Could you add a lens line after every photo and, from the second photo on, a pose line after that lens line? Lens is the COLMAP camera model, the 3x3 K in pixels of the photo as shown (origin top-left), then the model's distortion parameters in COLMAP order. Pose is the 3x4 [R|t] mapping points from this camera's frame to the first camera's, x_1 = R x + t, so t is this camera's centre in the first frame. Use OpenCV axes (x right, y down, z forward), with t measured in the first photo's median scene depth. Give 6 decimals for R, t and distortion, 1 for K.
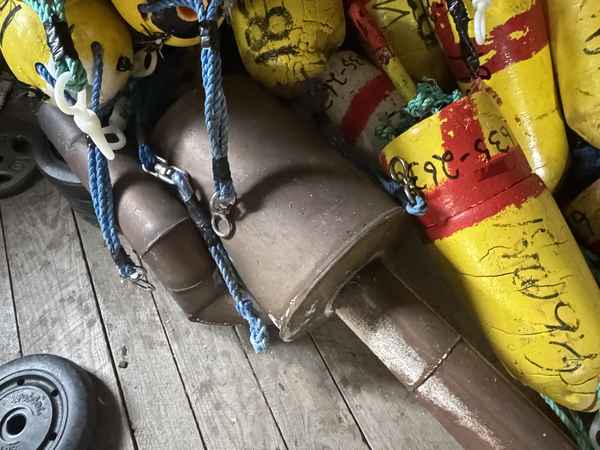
lens RADIAL K [[433.5, 0, 300.0], [0, 433.5, 225.0], [0, 0, 1]] dist [-0.003780, -0.001761]
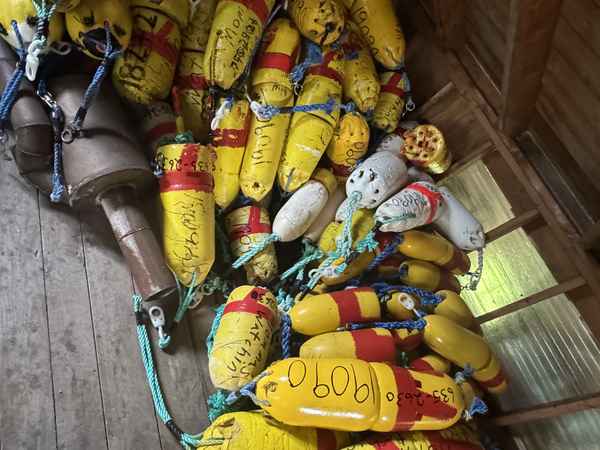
lens RADIAL K [[396.2, 0, 300.0], [0, 396.2, 225.0], [0, 0, 1]] dist [-0.001398, -0.000081]
pose [[0.793627, 0.431567, 0.428842, 0.075798], [-0.363111, 0.901548, -0.235292, 0.416728], [-0.488166, 0.031017, 0.872200, -1.176170]]
